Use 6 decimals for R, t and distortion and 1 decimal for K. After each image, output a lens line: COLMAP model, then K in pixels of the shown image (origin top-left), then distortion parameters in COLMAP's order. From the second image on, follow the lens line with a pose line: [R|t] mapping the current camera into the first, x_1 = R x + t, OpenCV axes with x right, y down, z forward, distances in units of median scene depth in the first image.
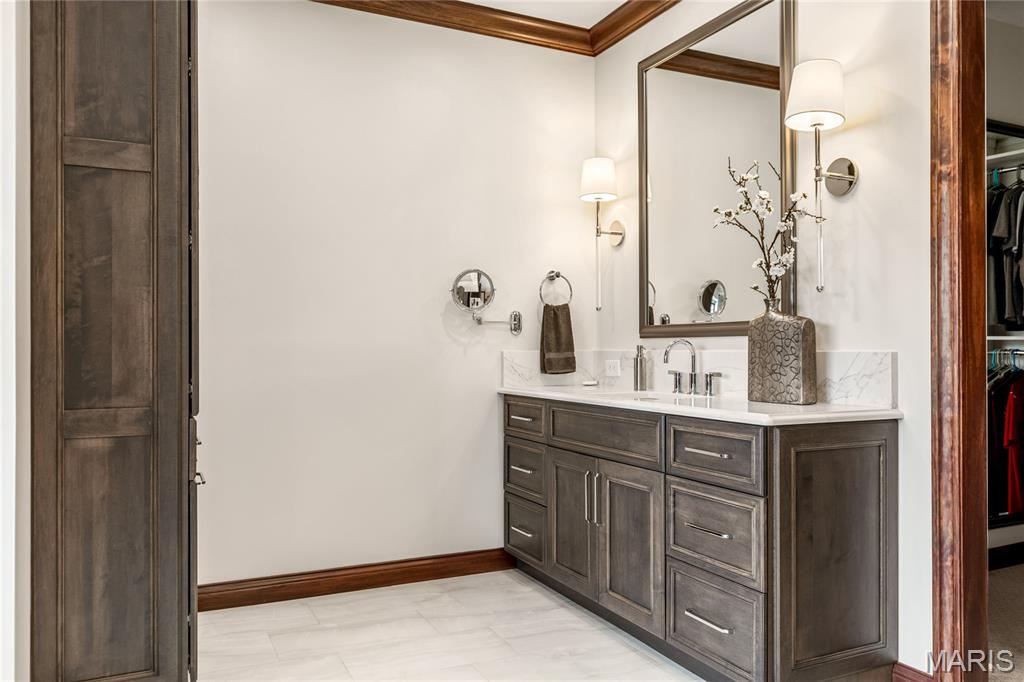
lens RADIAL K [[765.2, 0, 512.0], [0, 765.2, 341.0], [0, 0, 1]] dist [-0.001351, -0.002101]
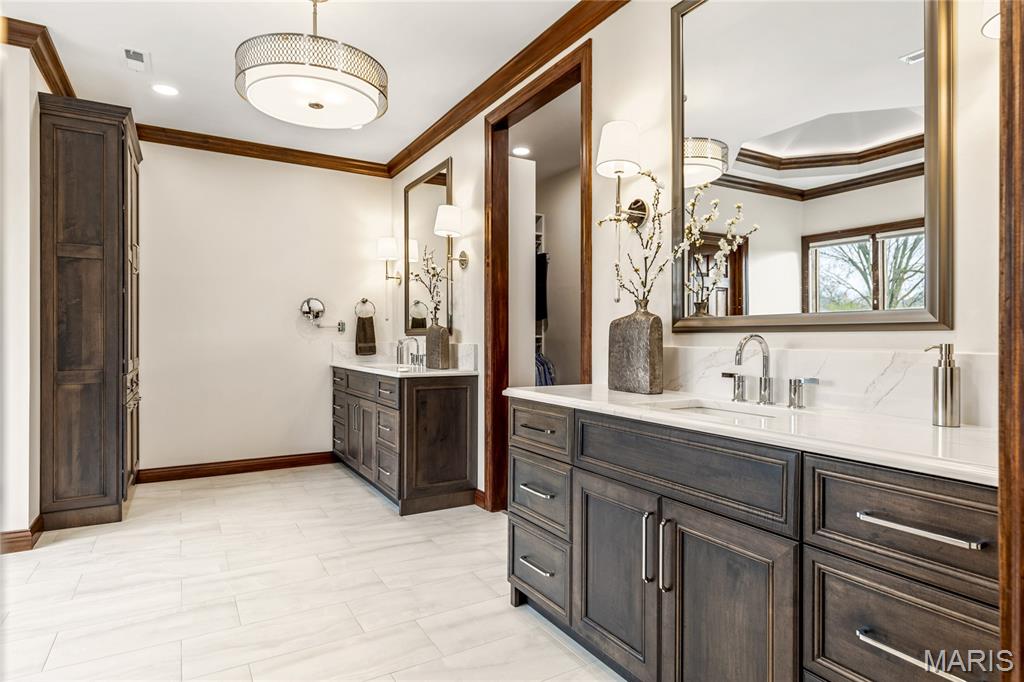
lens RADIAL K [[567.2, 0, 514.1], [0, 567.2, 334.2], [0, 0, 1]] dist [-0.000577, -0.000494]
pose [[0.996155, 0.002160, 0.087583, 0.519154], [-0.002341, 0.999995, 0.001968, -0.018098], [-0.087578, -0.002166, 0.996155, -0.655318]]
